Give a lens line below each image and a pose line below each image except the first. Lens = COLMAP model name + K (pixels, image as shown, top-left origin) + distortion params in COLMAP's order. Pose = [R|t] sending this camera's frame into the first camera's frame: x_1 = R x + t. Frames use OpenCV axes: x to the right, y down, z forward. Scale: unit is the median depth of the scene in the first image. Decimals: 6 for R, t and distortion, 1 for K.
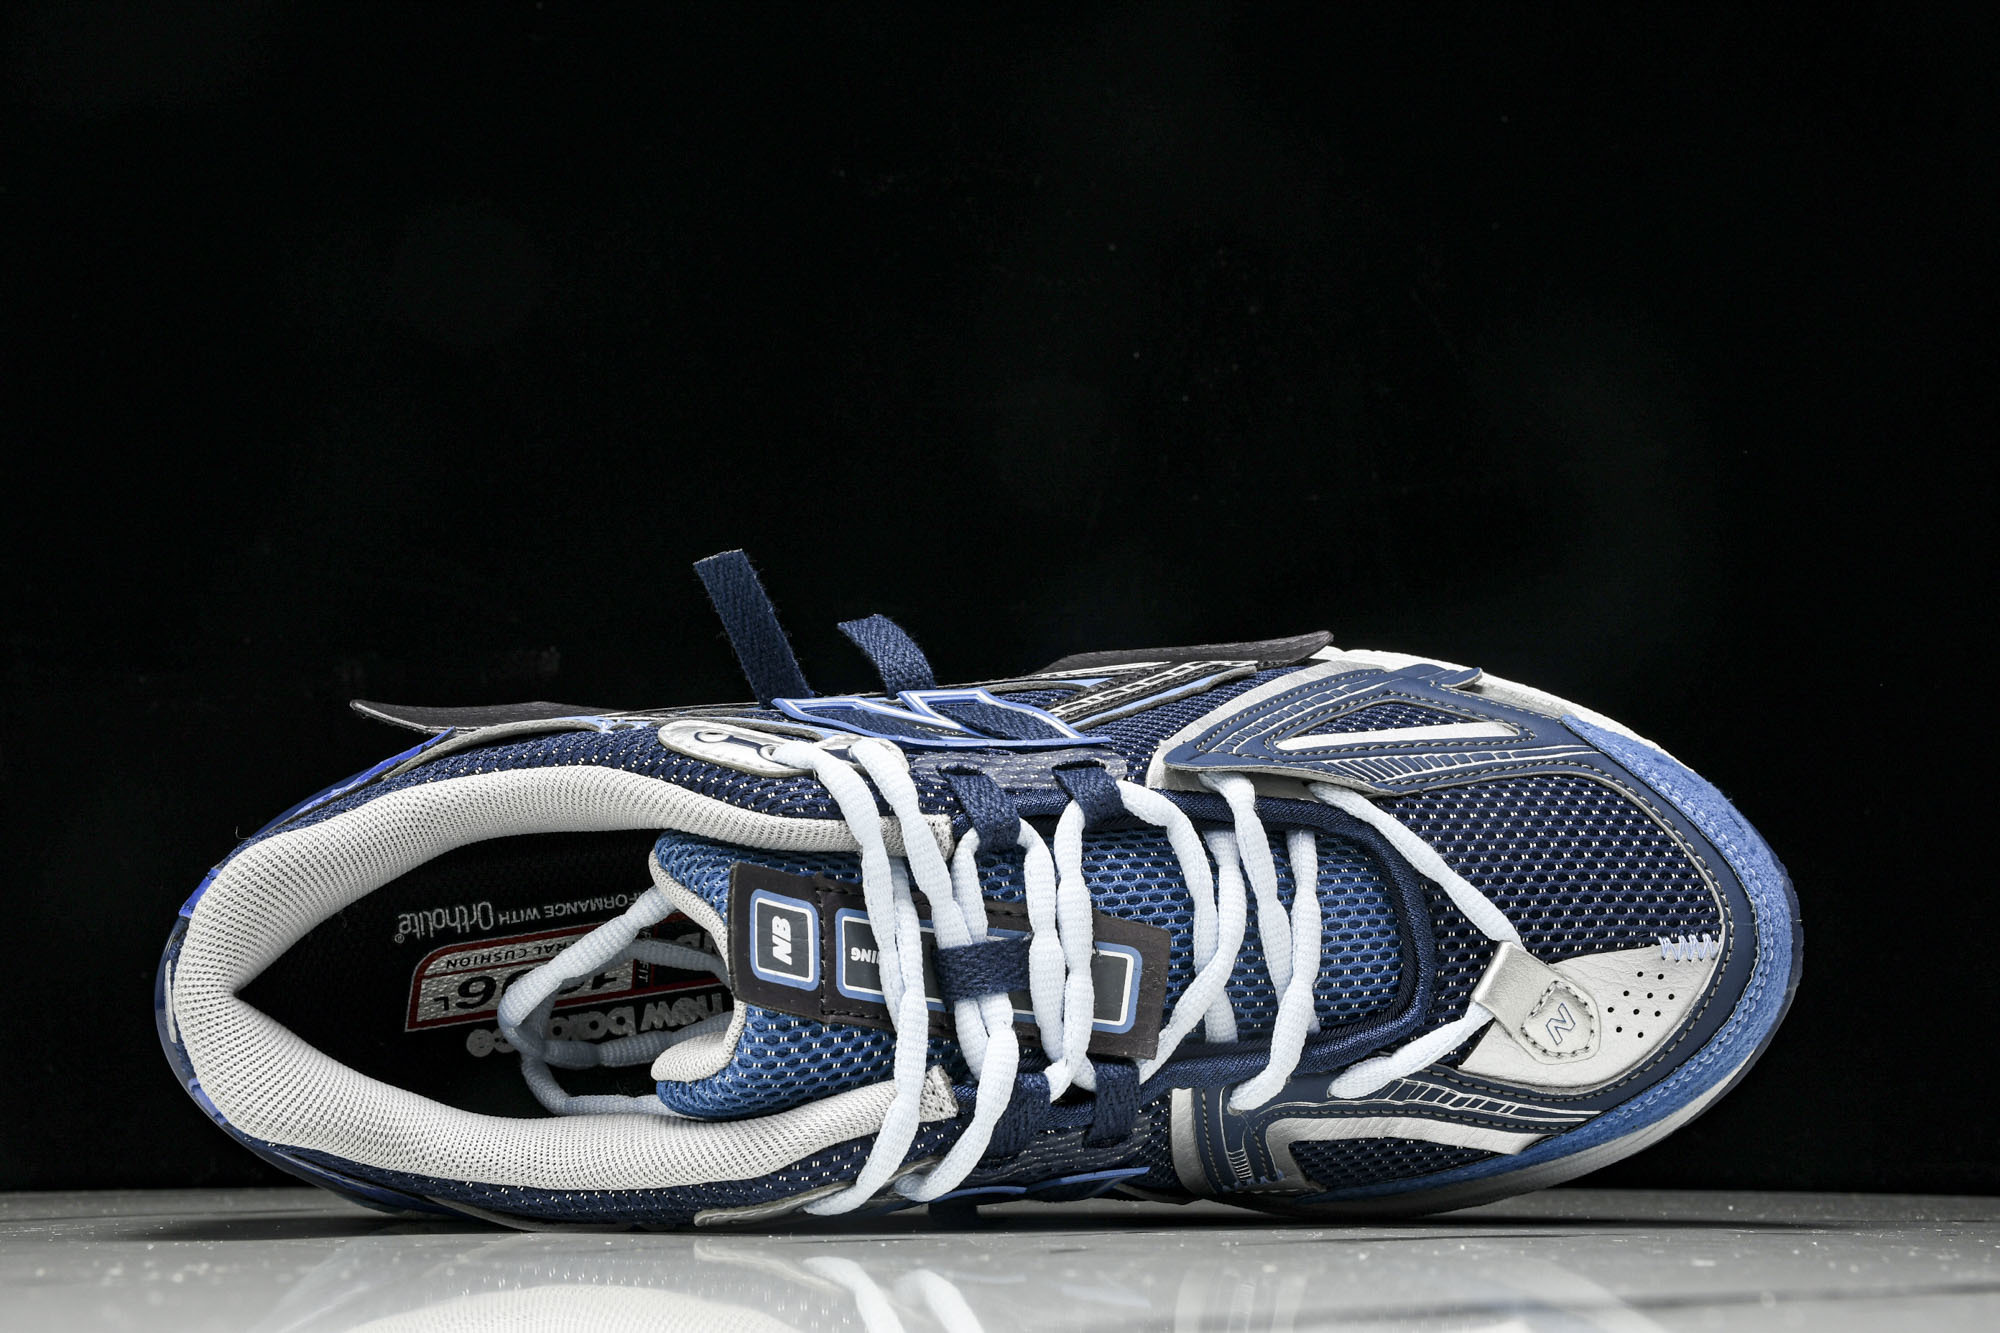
lens RADIAL K [[3353.4, 0, 1000.0], [0, 3353.4, 666.5], [0, 0, 1]] dist [0.132679, 0.052478]
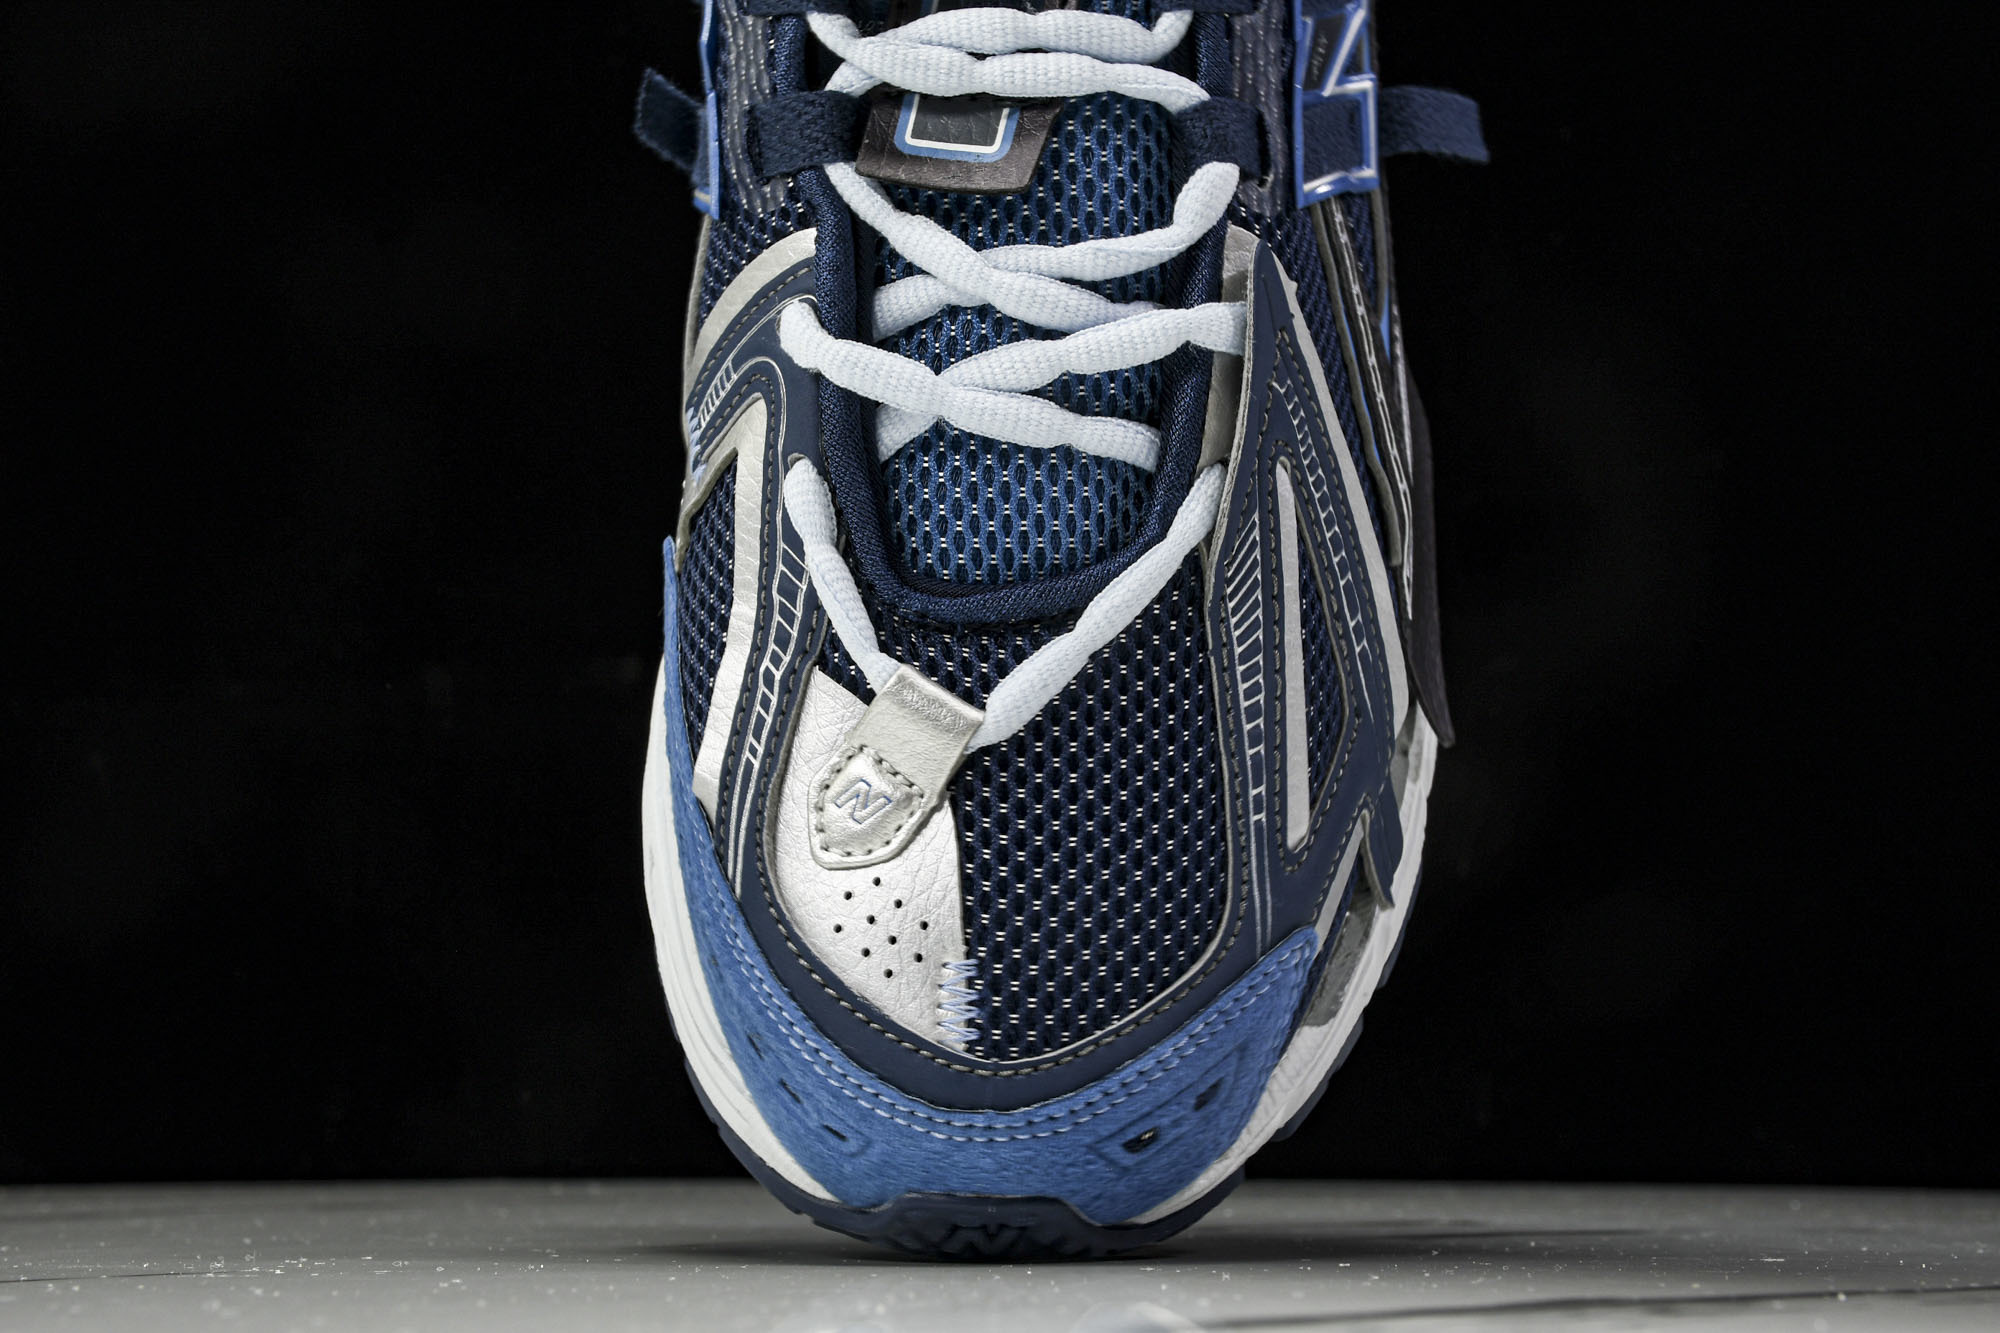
lens RADIAL K [[3353.4, 0, 1000.0], [0, 3353.4, 666.5], [0, 0, 1]] dist [0.132679, 0.052478]
pose [[-0.079861, 0.907679, -0.411996, 0.420896], [-0.987604, -0.016018, 0.156146, -0.029053], [0.135131, 0.419359, 0.897707, 0.370394]]
